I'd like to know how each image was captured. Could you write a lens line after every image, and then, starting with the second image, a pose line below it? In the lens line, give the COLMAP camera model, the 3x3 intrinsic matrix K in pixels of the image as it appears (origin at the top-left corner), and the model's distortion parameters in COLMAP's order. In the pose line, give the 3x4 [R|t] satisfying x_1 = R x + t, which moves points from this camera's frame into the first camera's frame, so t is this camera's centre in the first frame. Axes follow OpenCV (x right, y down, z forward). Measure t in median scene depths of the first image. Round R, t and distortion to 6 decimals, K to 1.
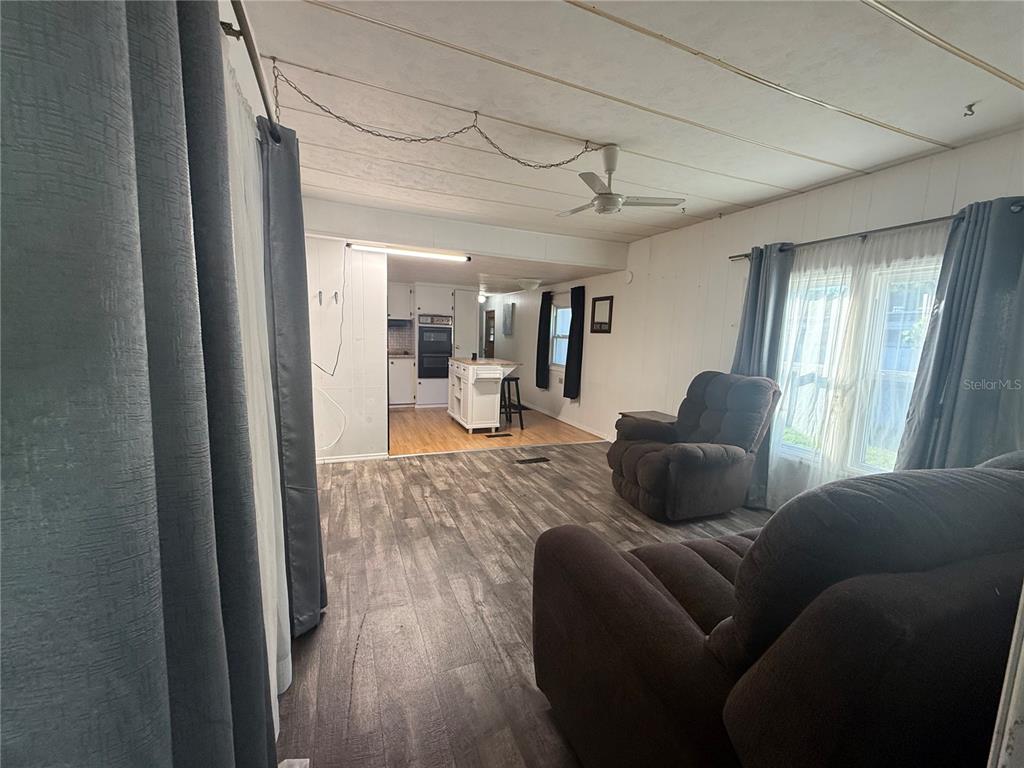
lens RADIAL K [[406.6, 0, 507.3], [0, 406.6, 384.9], [0, 0, 1]] dist [0.001032, -0.000080]
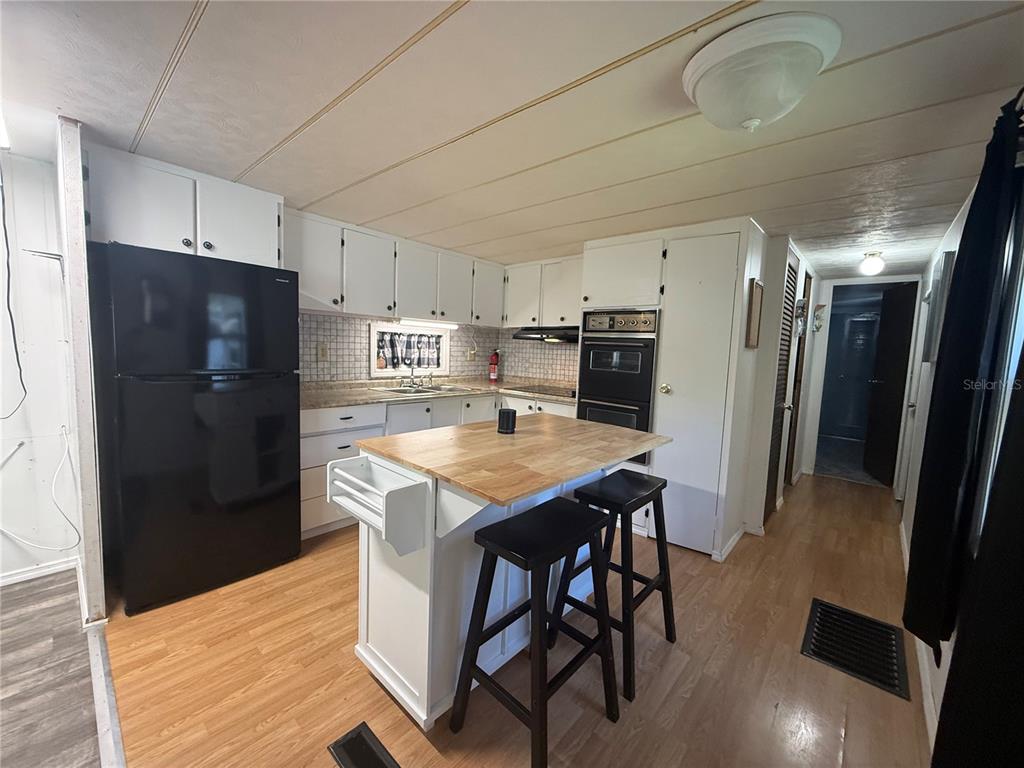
lens RADIAL K [[406.6, 0, 507.3], [0, 406.6, 384.9], [0, 0, 1]] dist [0.001032, -0.000080]
pose [[0.445259, 0.071438, -0.892548, 0.166631], [-0.140613, 0.990023, 0.009093, -0.087406], [0.884292, 0.121455, 0.450862, 0.760093]]
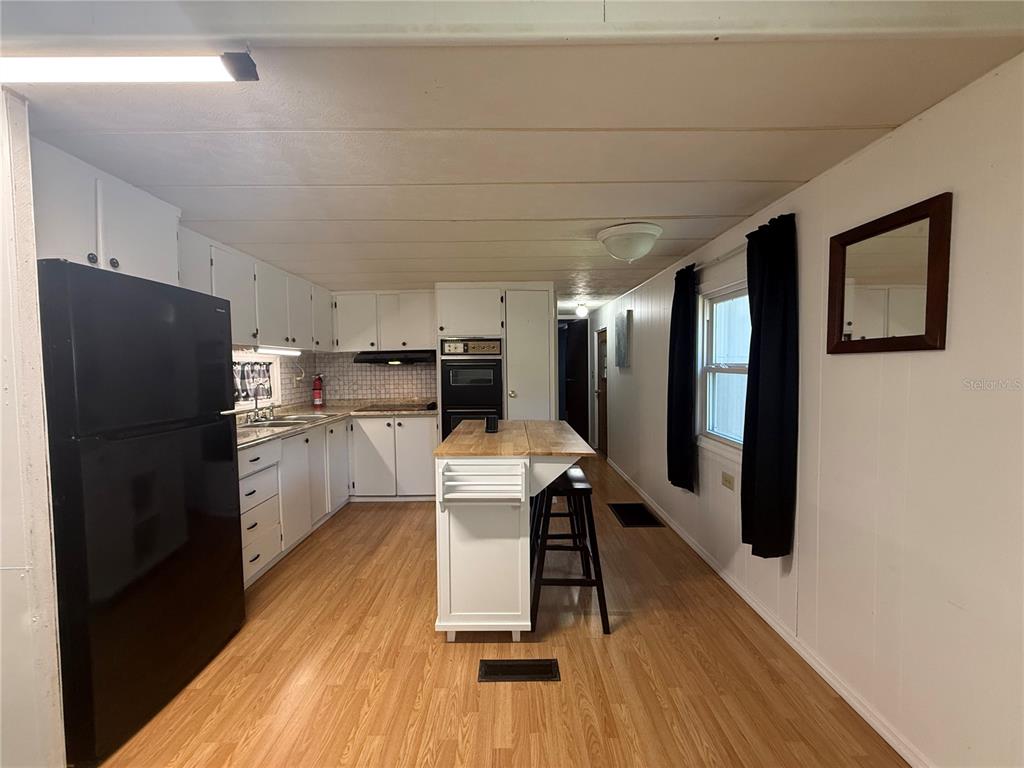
lens RADIAL K [[406.6, 0, 507.3], [0, 406.6, 384.9], [0, 0, 1]] dist [0.001032, -0.000080]
pose [[0.926544, -0.024160, -0.375409, 0.081954], [-0.008491, 0.996338, -0.085078, -0.065382], [0.376090, 0.082016, 0.922946, 0.542268]]
